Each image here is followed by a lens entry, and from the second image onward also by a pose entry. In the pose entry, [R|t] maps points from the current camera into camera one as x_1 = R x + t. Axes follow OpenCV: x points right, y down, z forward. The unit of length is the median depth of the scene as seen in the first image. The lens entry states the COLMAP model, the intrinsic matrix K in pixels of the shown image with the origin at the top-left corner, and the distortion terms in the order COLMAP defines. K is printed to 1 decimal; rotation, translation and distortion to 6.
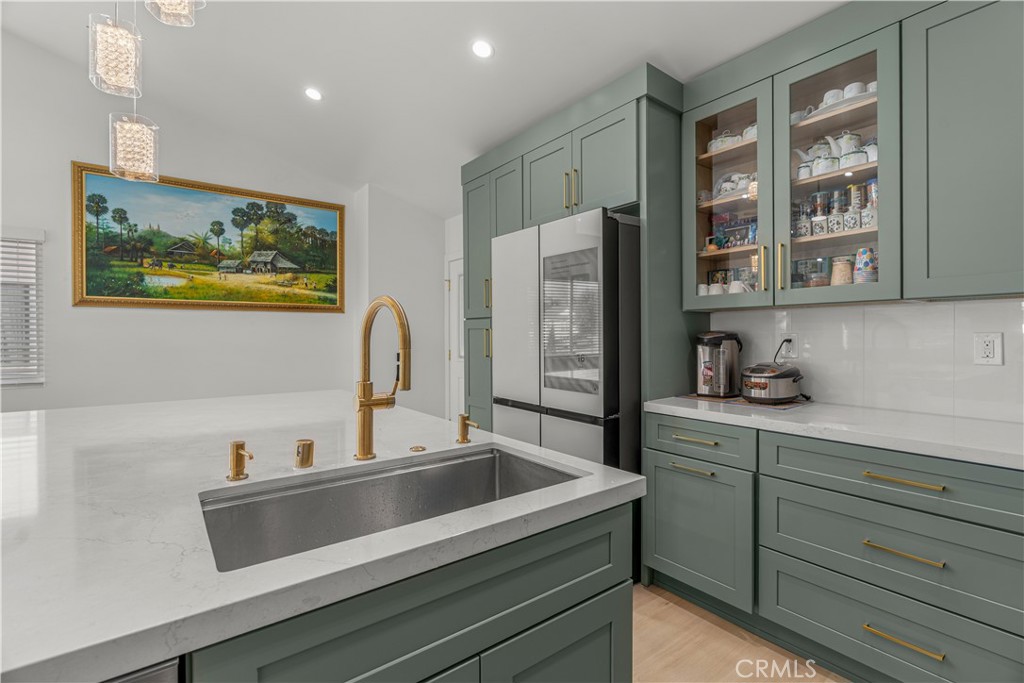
lens RADIAL K [[472.6, 0, 513.4], [0, 472.6, 337.7], [0, 0, 1]] dist [0.000869, 0.001707]
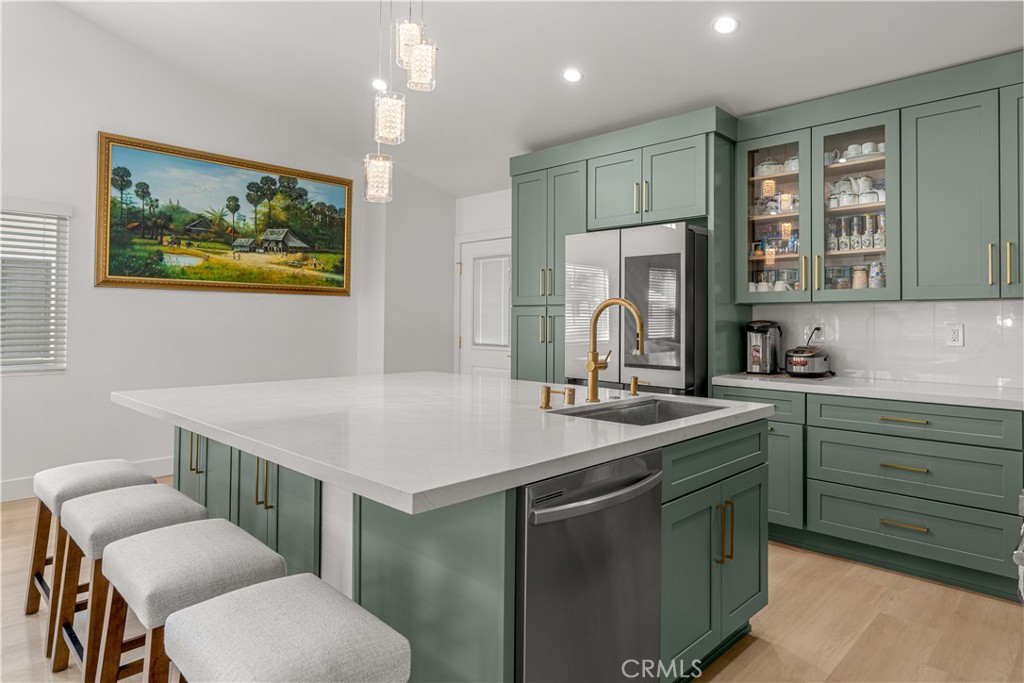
lens RADIAL K [[628.3, 0, 508.8], [0, 628.3, 315.4], [0, 0, 1]] dist [0.015831, -0.007700]
pose [[0.988494, 0.011111, 0.150854, -0.317344], [-0.008808, 0.999834, -0.015927, 0.002715], [-0.151006, 0.014415, 0.988428, -0.351223]]
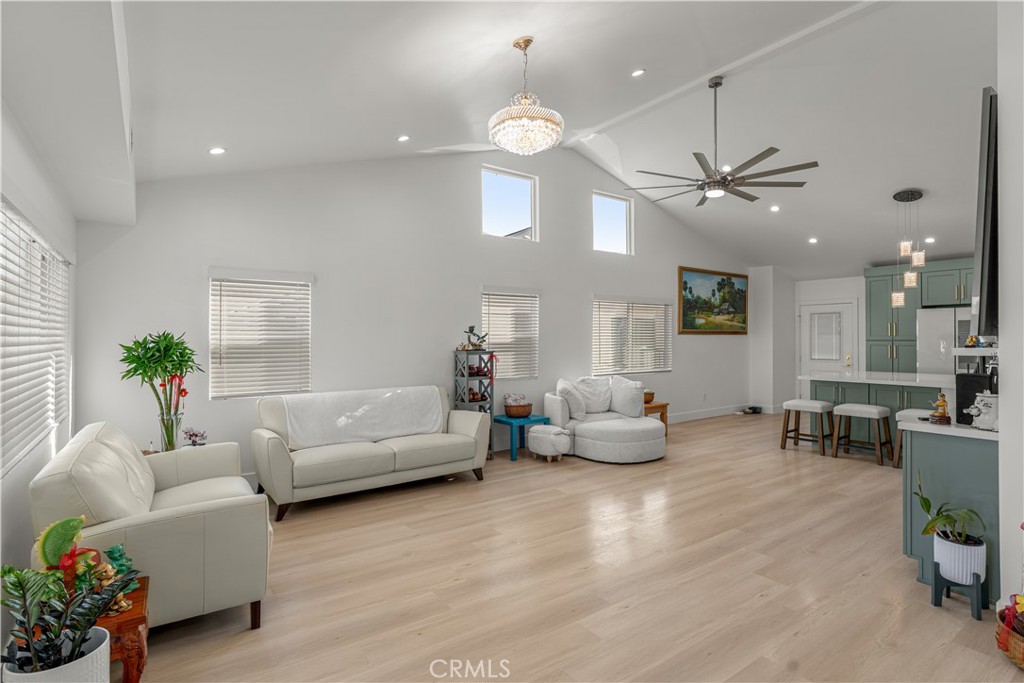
lens RADIAL K [[508.1, 0, 509.5], [0, 508.1, 336.6], [0, 0, 1]] dist [-0.016825, -0.000013]
pose [[0.999822, -0.000974, -0.018867, -1.651856], [0.000788, 0.999951, -0.009836, -0.035732], [0.018875, 0.009819, 0.999774, -1.277266]]
